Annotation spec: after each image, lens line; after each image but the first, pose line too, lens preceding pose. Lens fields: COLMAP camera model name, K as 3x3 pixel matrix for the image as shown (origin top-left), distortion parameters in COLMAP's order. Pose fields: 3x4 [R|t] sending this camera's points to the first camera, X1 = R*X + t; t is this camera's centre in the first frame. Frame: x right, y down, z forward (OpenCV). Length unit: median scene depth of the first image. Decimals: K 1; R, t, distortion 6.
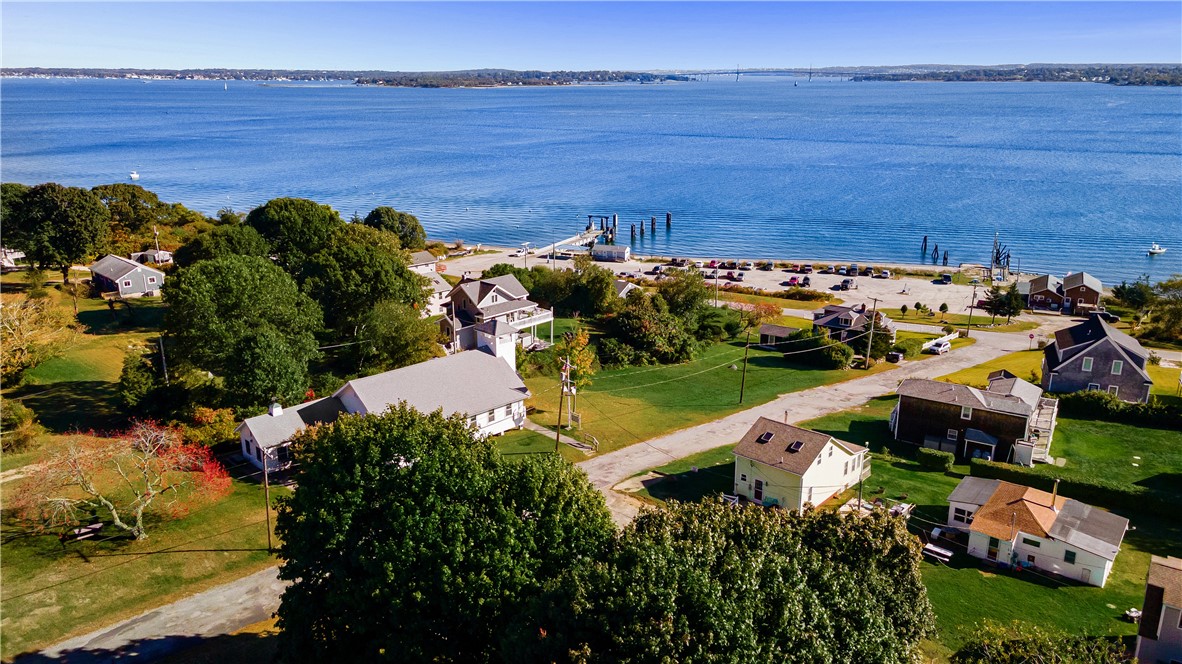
lens RADIAL K [[871.6, 0, 590.2], [0, 871.6, 324.4], [0, 0, 1]] dist [0.046832, 0.004730]
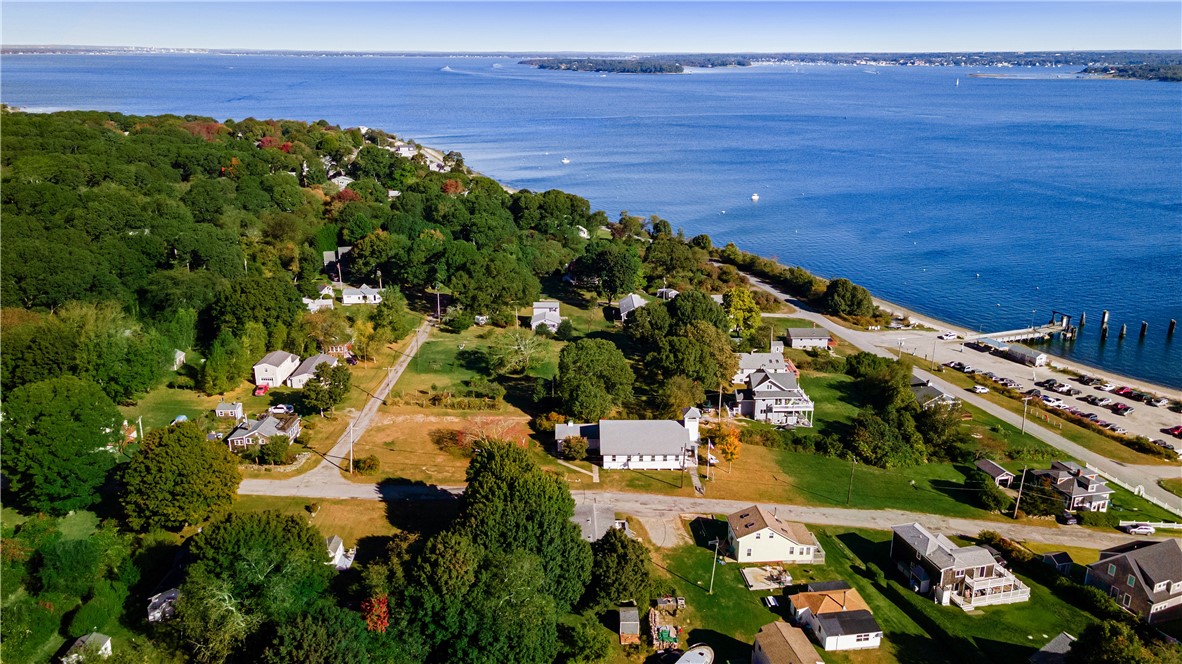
lens RADIAL K [[871.6, 0, 590.2], [0, 871.6, 324.4], [0, 0, 1]] dist [0.046832, 0.004730]
pose [[0.730945, 0.207388, -0.650161, 0.367863], [-0.196014, 0.976363, 0.091070, -0.125049], [0.653680, 0.060874, 0.754319, -0.210888]]
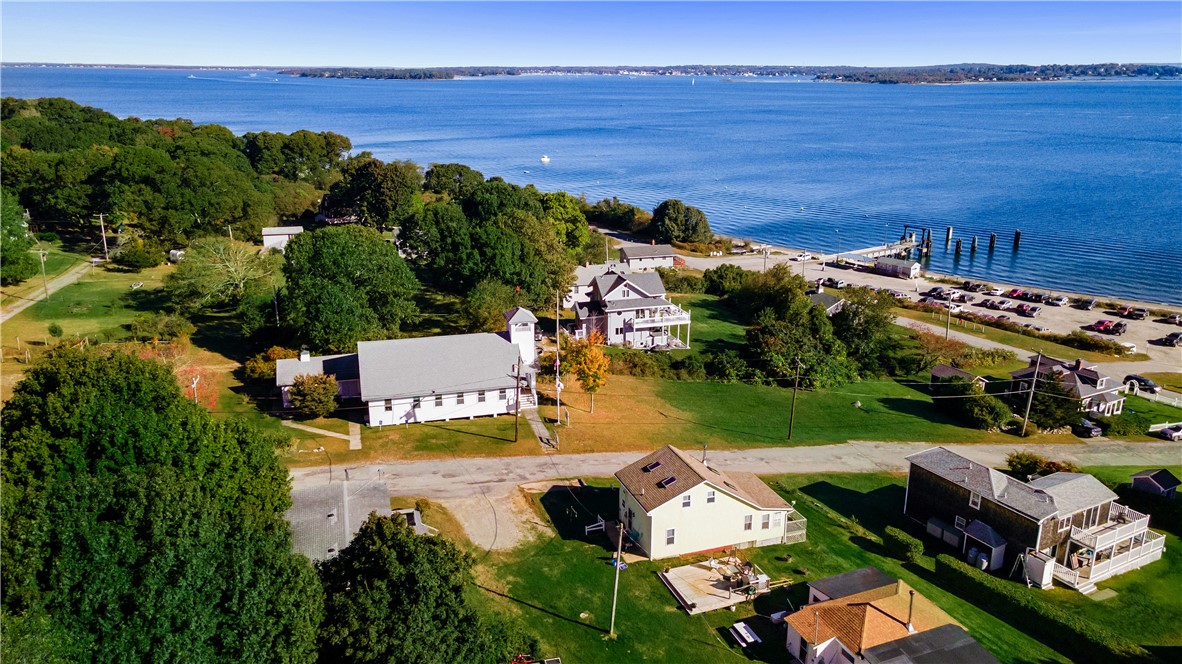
lens RADIAL K [[871.6, 0, 590.2], [0, 871.6, 324.4], [0, 0, 1]] dist [0.046832, 0.004730]
pose [[0.877345, 0.141479, -0.458530, 0.187789], [-0.139276, 0.989492, 0.038819, -0.016014], [0.459204, 0.029805, 0.887831, 0.049859]]
